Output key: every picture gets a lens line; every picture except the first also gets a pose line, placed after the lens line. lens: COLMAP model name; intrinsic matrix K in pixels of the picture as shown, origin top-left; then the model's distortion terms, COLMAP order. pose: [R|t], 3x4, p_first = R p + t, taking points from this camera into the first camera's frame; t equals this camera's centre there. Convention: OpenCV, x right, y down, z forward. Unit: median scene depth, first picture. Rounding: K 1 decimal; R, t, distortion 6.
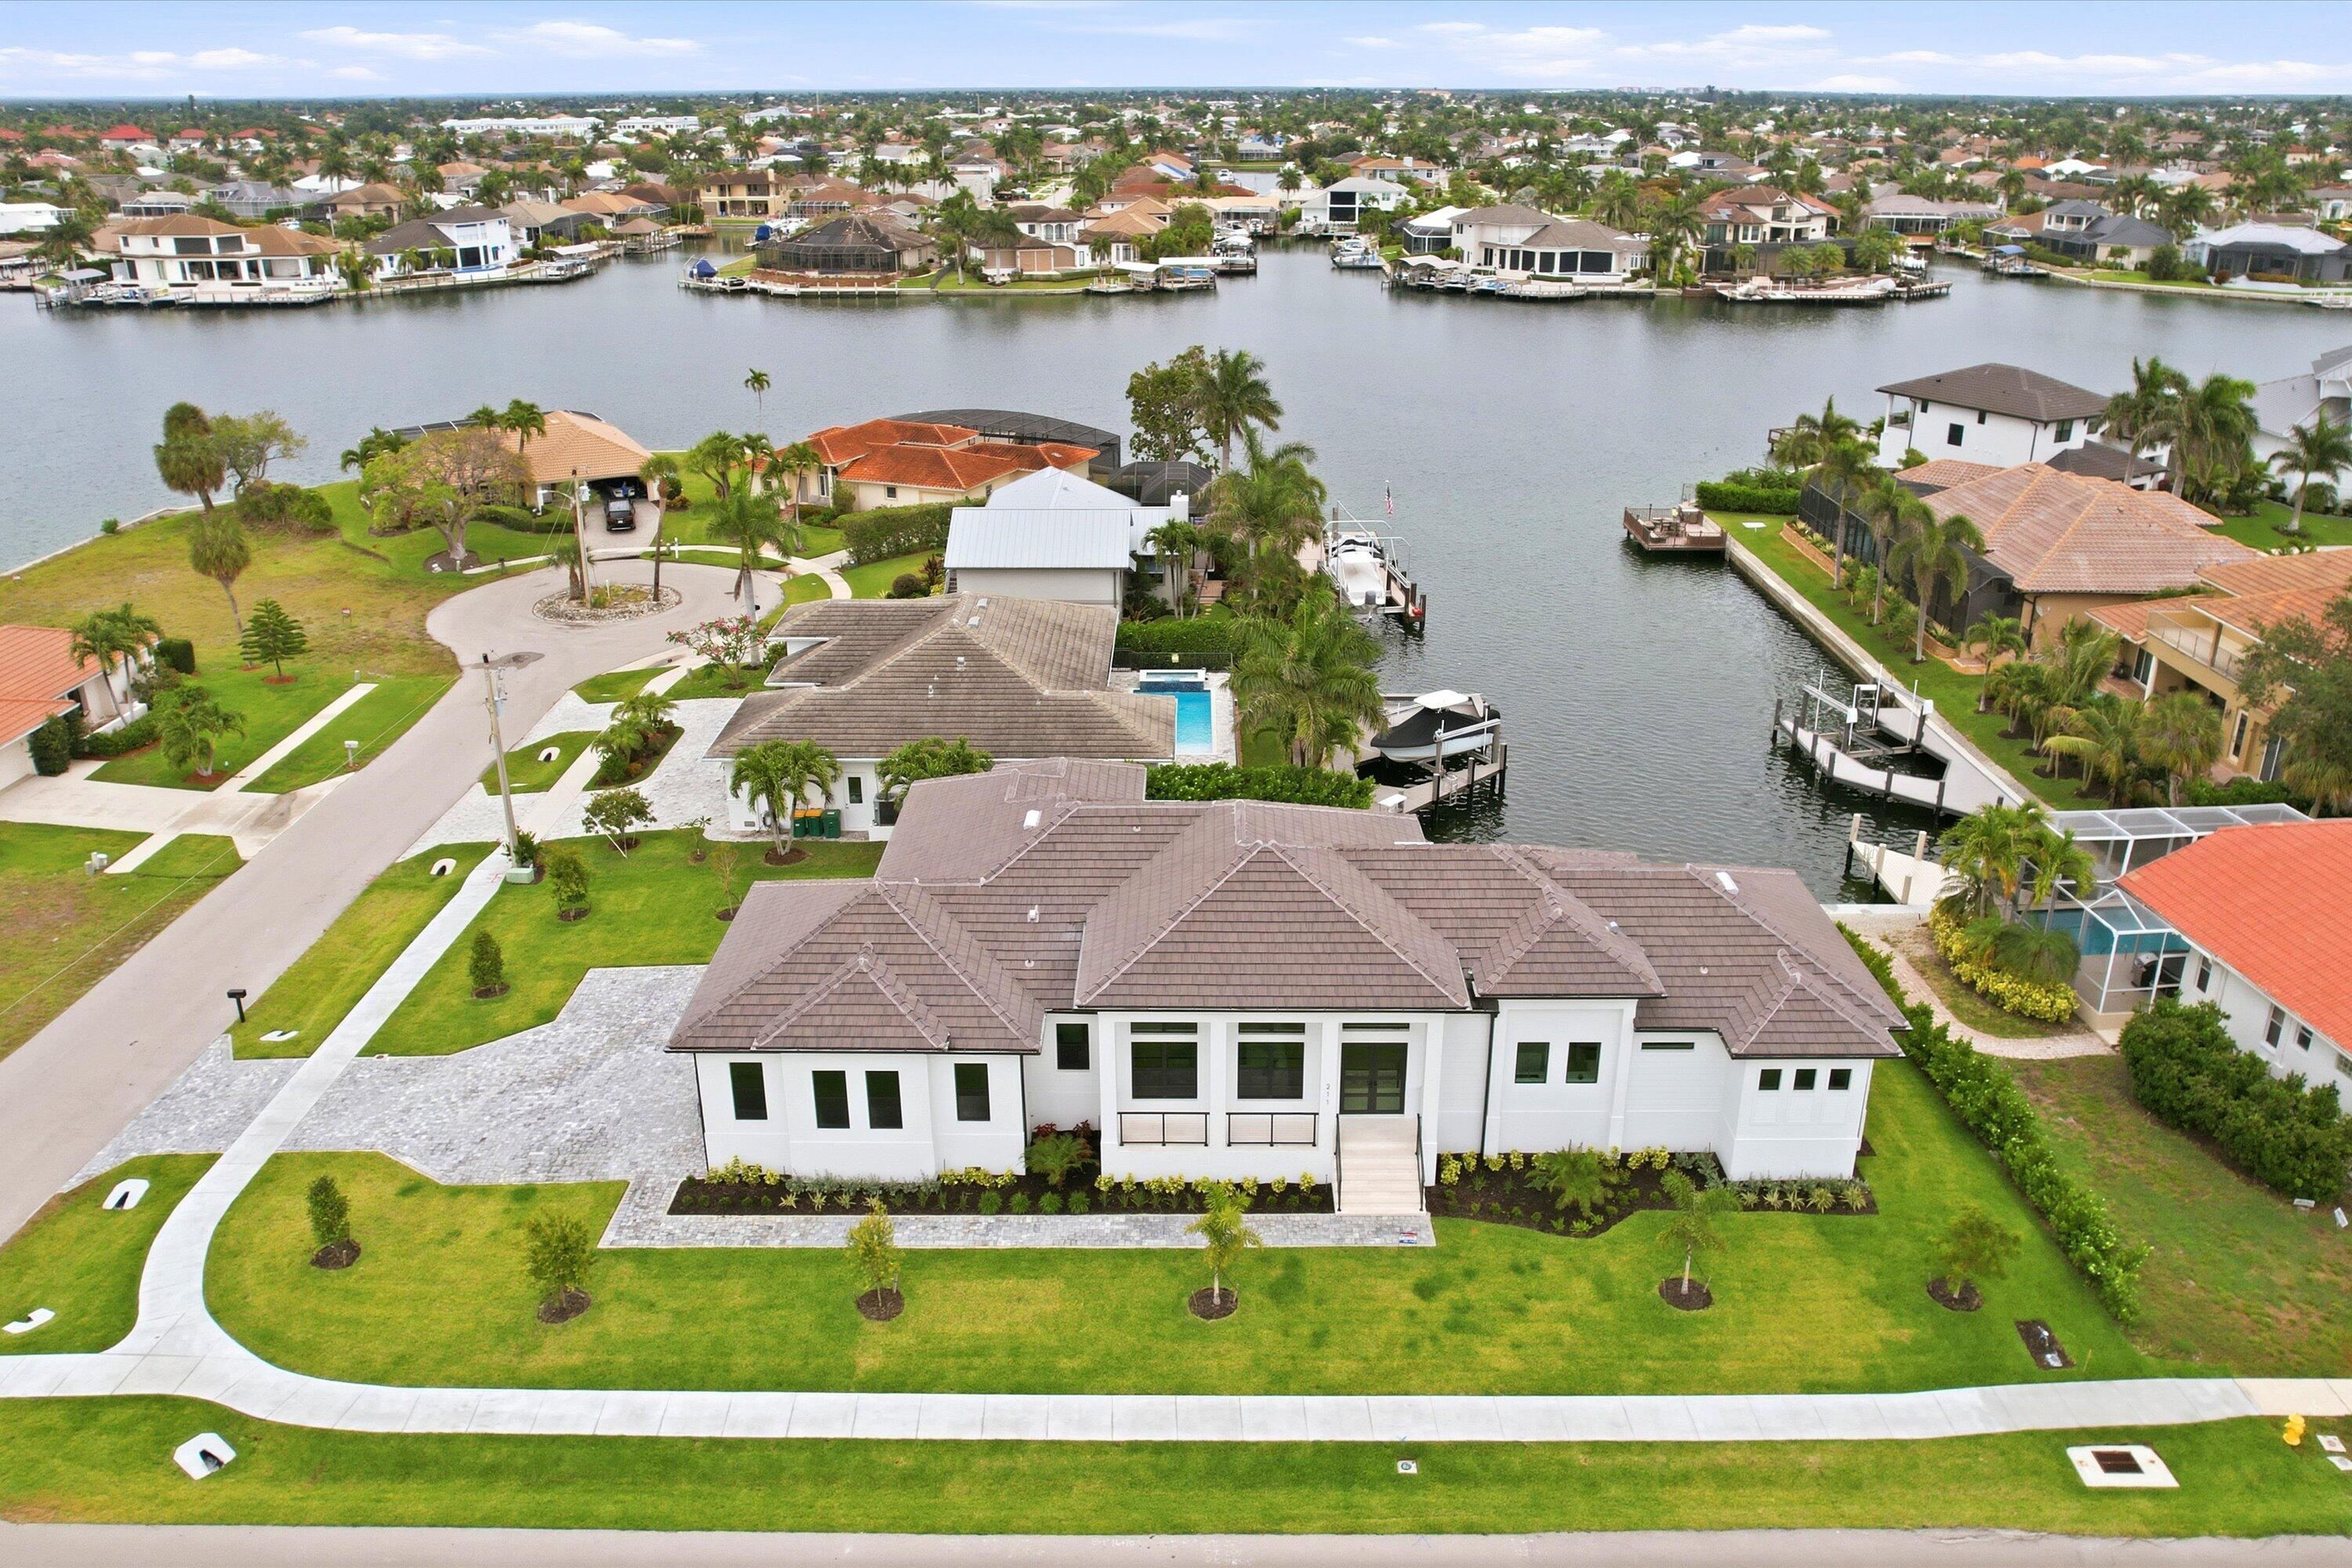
lens RADIAL K [[1779.5, 0, 1171.2], [0, 1779.5, 770.7], [0, 0, 1]] dist [-0.064701, 0.042944]
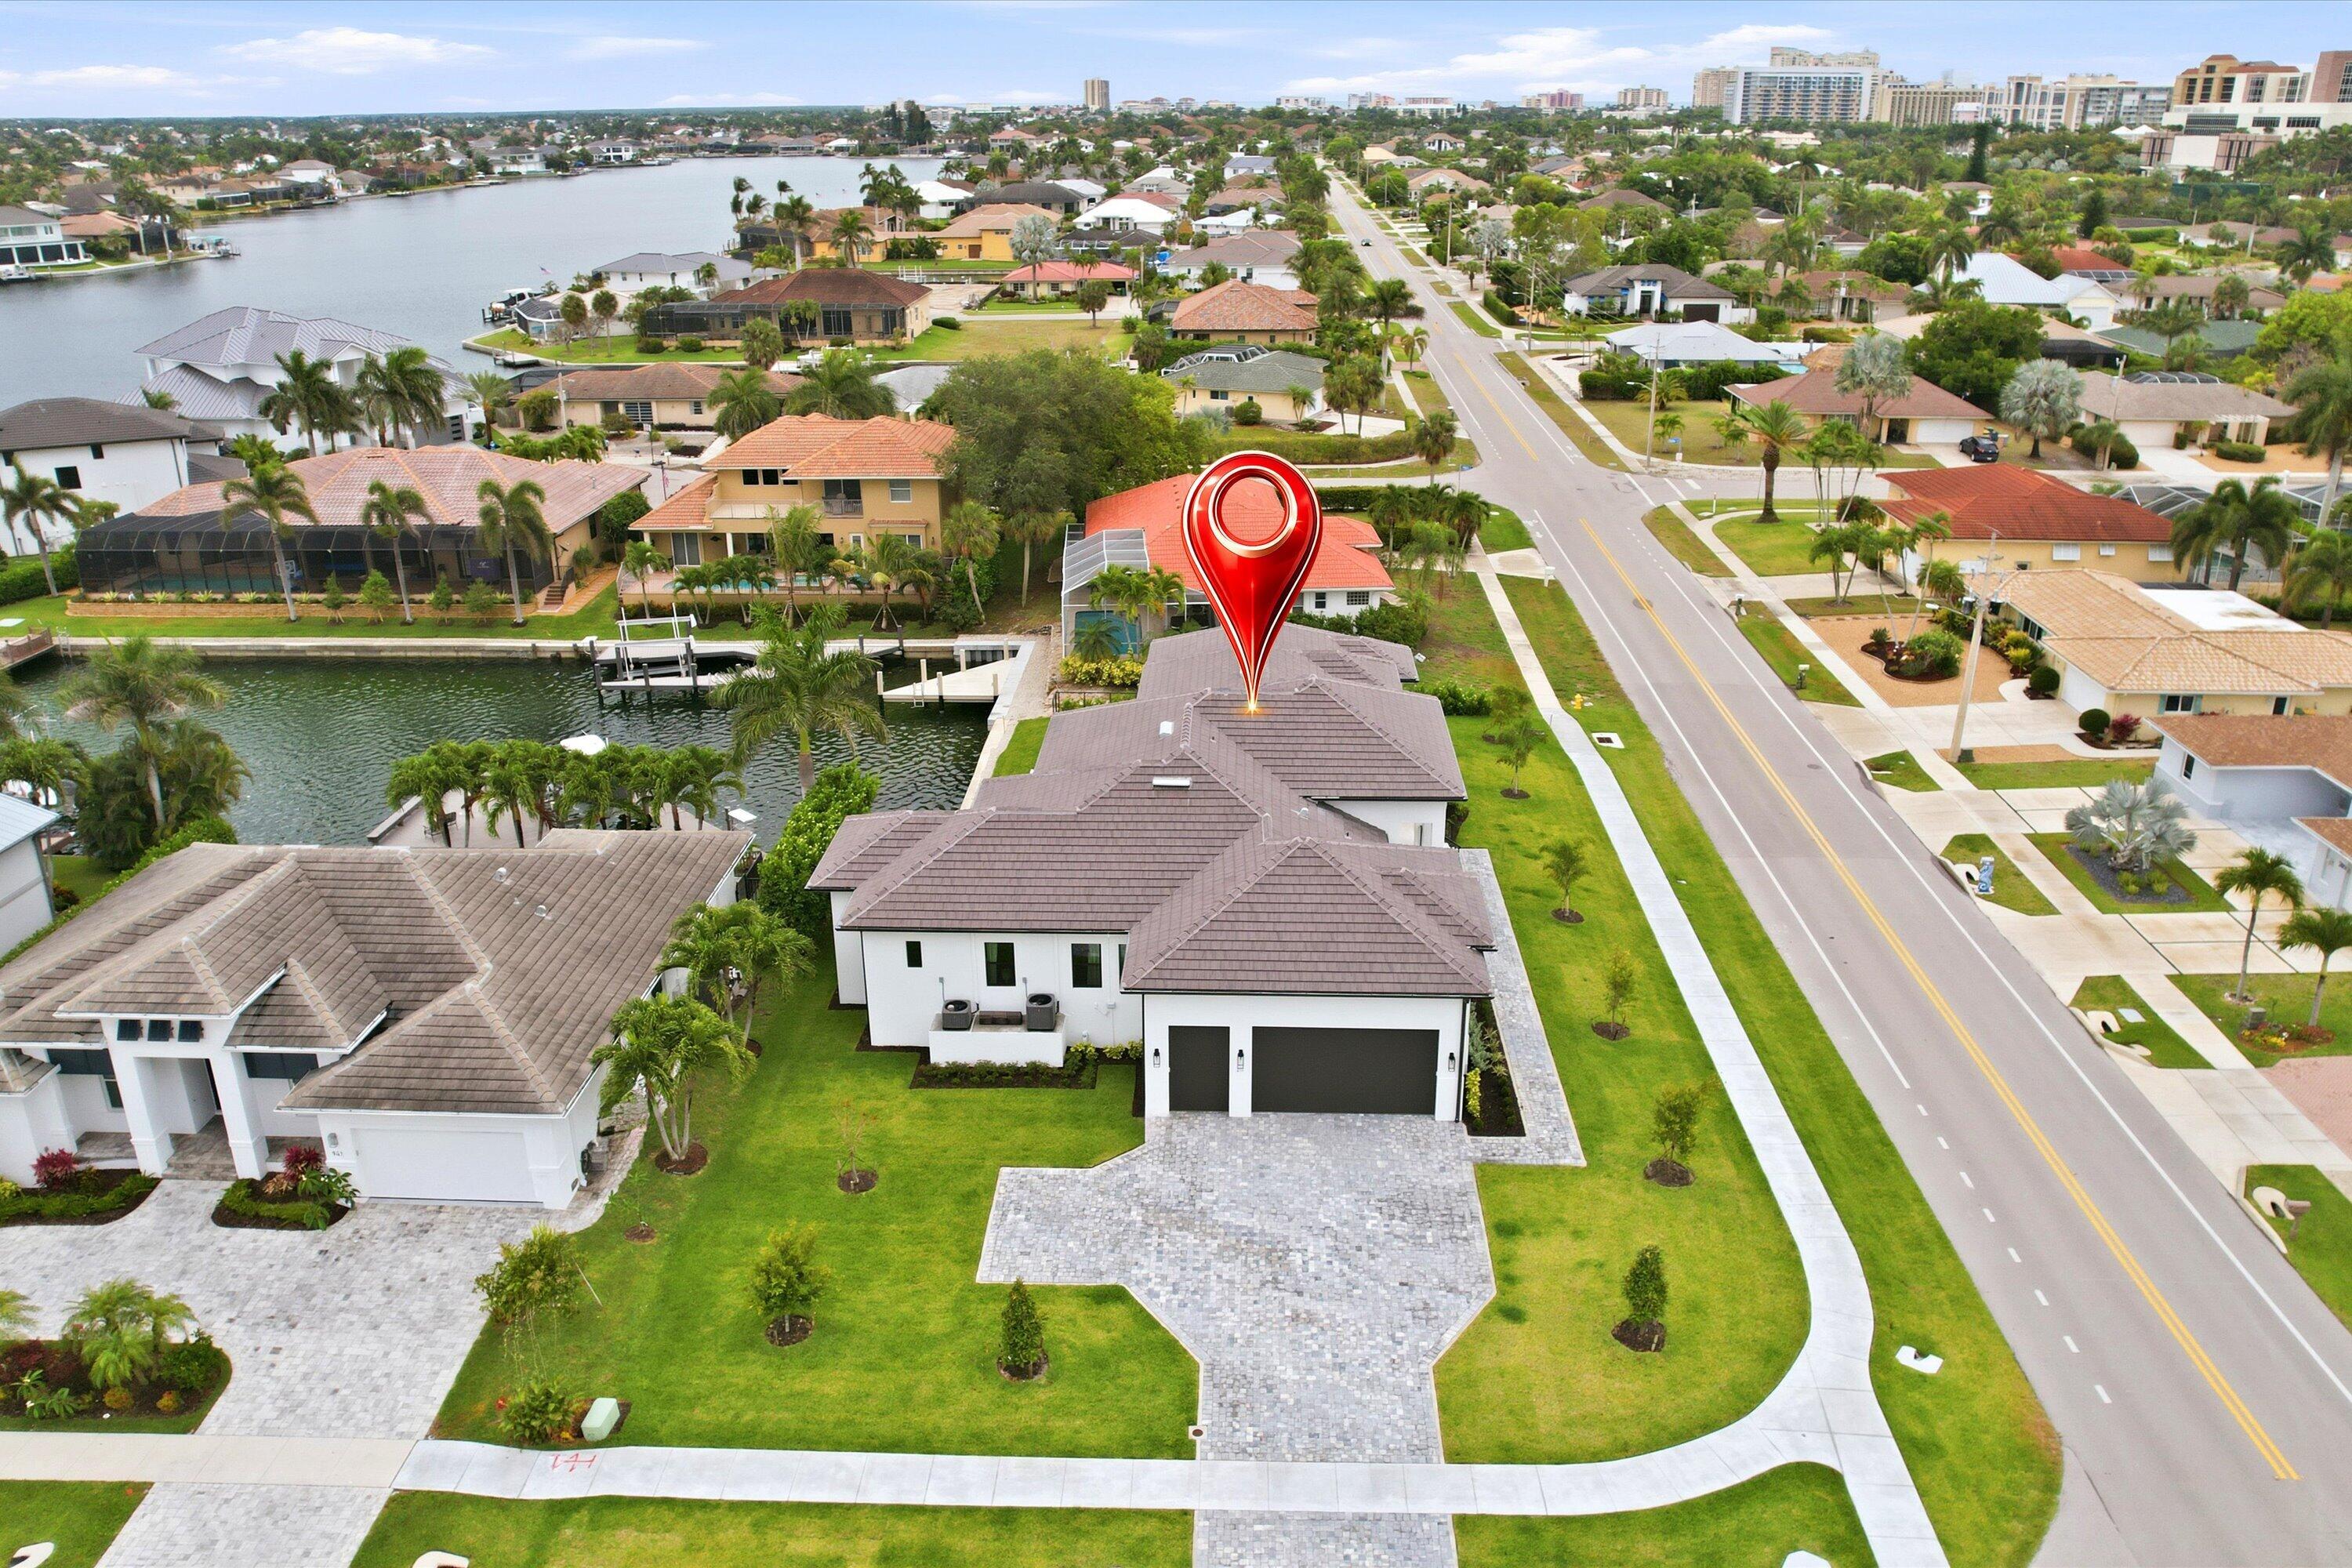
lens RADIAL K [[1779.5, 0, 1178.0], [0, 1779.5, 792.2], [0, 0, 1]] dist [-0.064701, 0.042944]
pose [[0.033651, -0.364317, 0.930667, -1.073667], [0.368799, 0.870003, 0.327235, -0.312833], [-0.928900, 0.332217, 0.163636, 0.848664]]
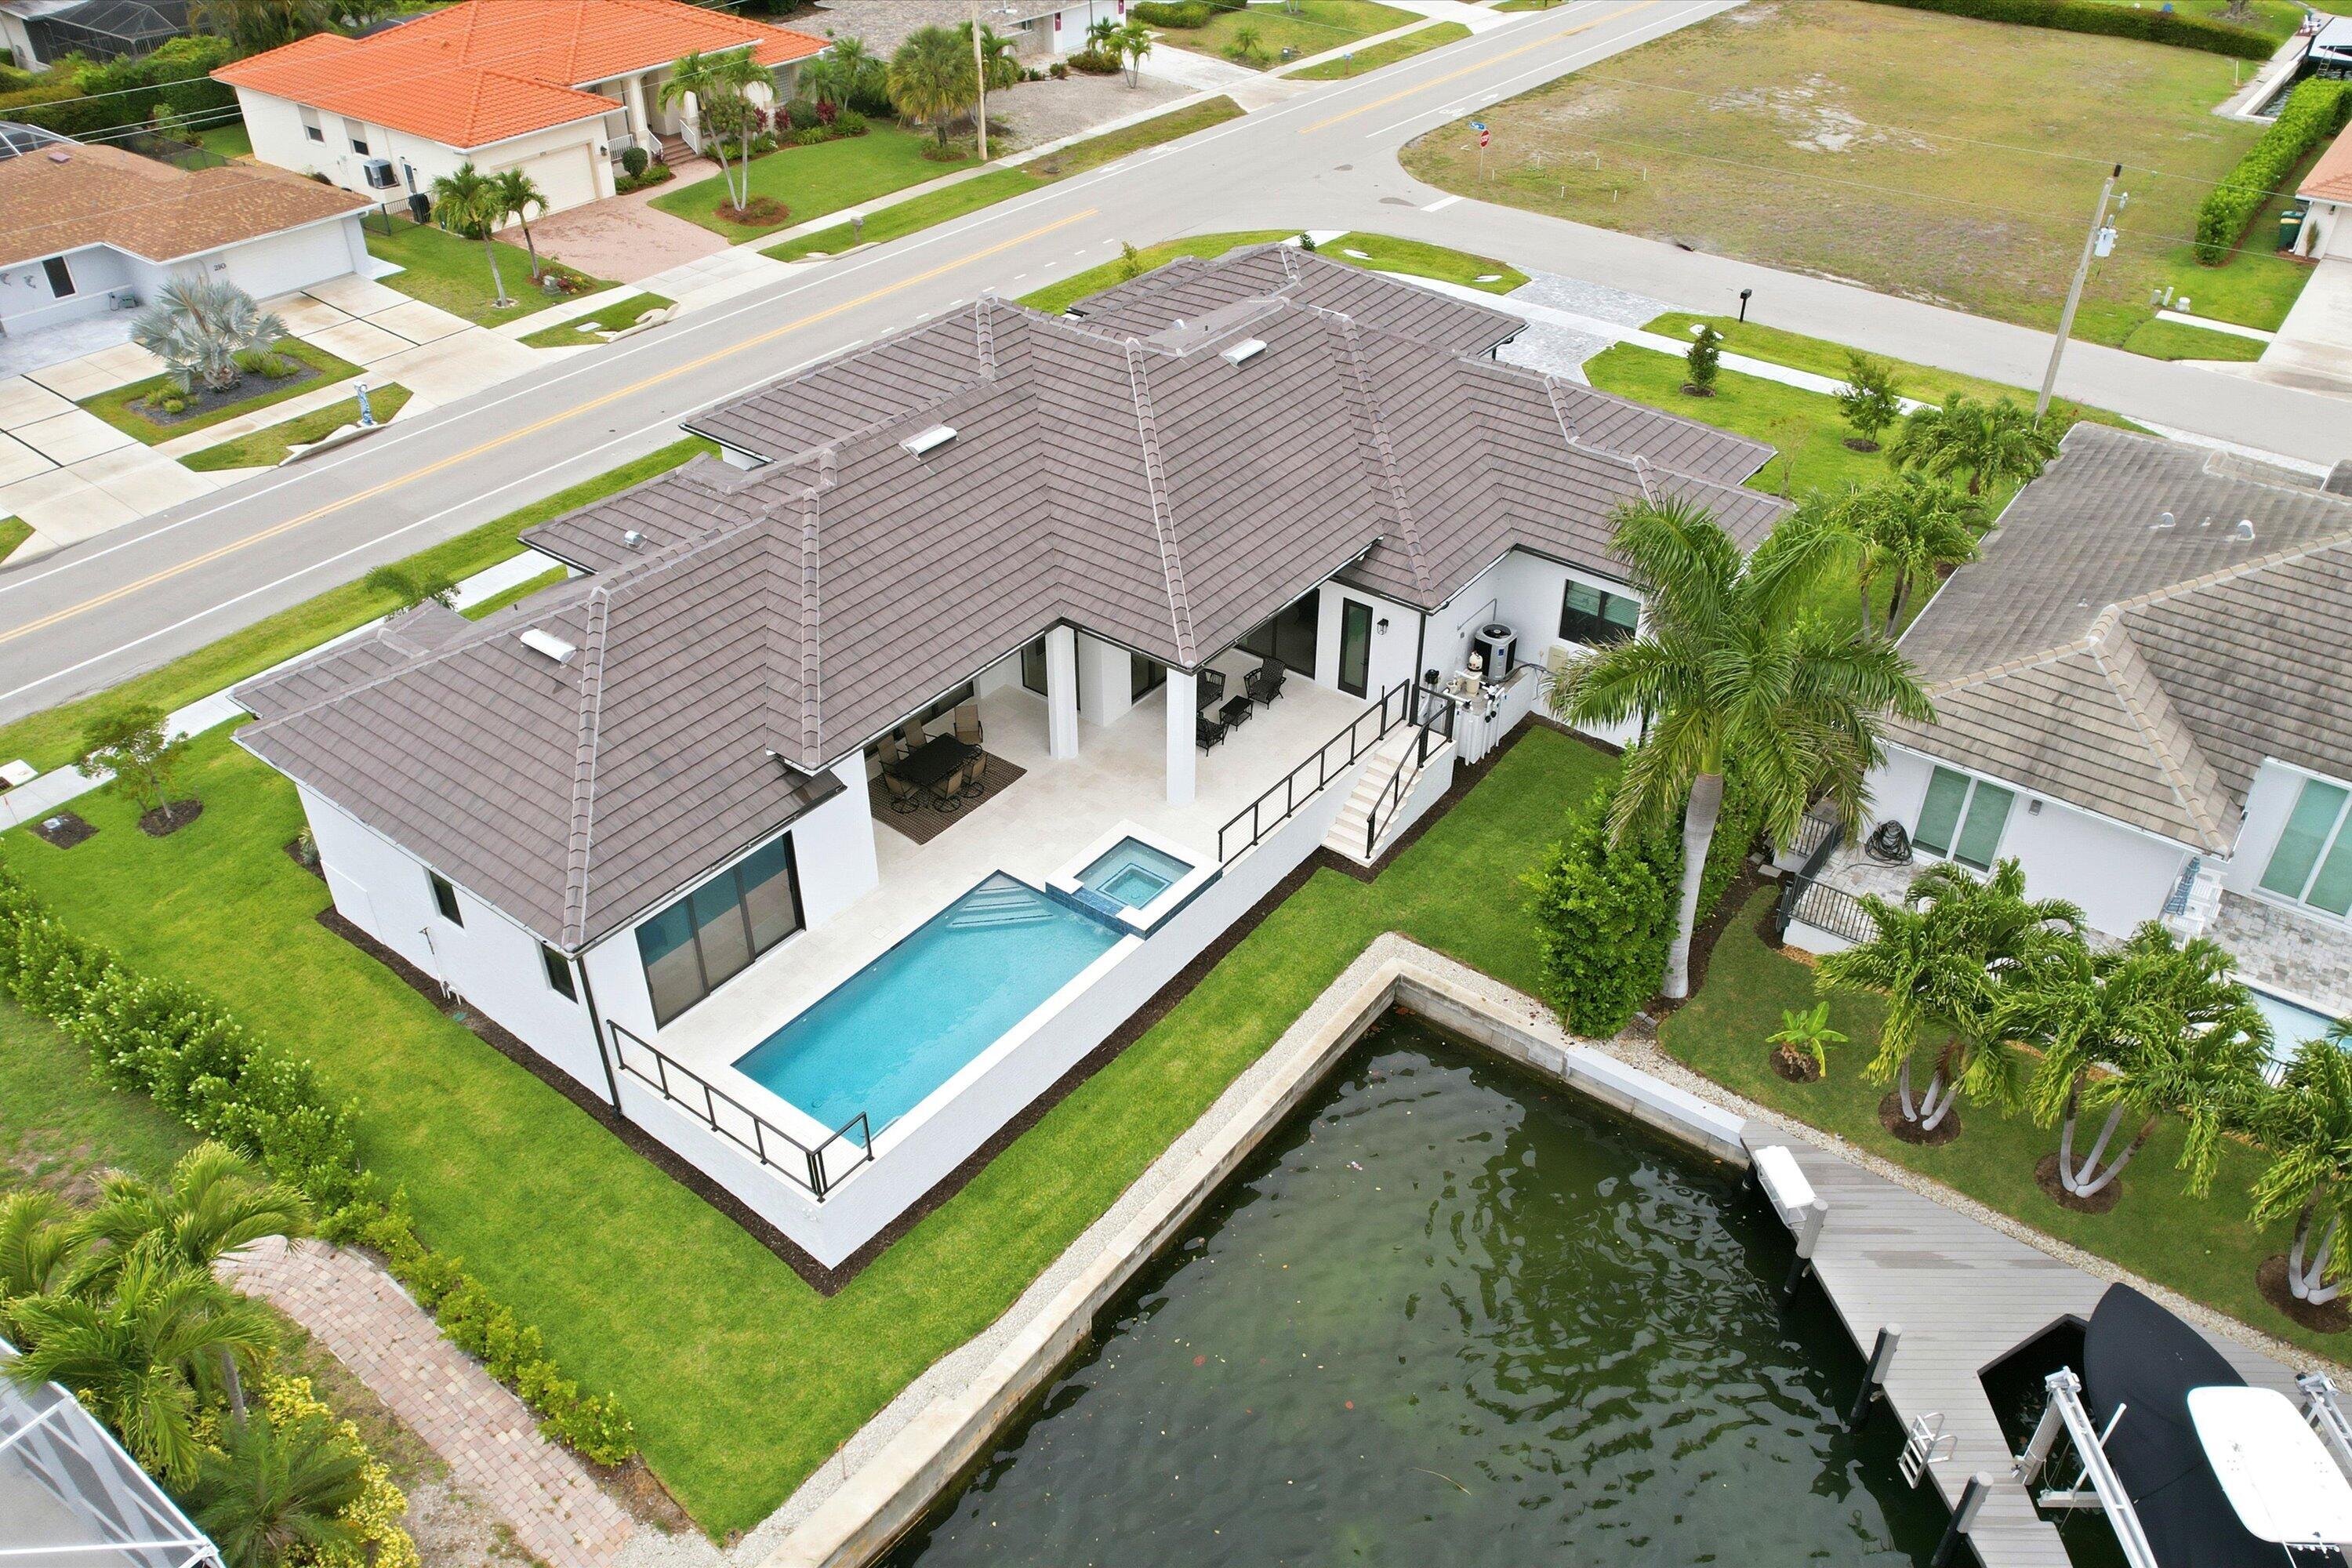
lens RADIAL K [[1779.5, 0, 1177.6], [0, 1779.5, 782.8], [0, 0, 1]] dist [-0.064701, 0.042944]
pose [[-0.595749, 0.461059, -0.657654, 0.589441], [-0.296897, 0.634405, 0.713710, -0.394502], [0.746281, 0.620448, -0.241059, 1.300328]]
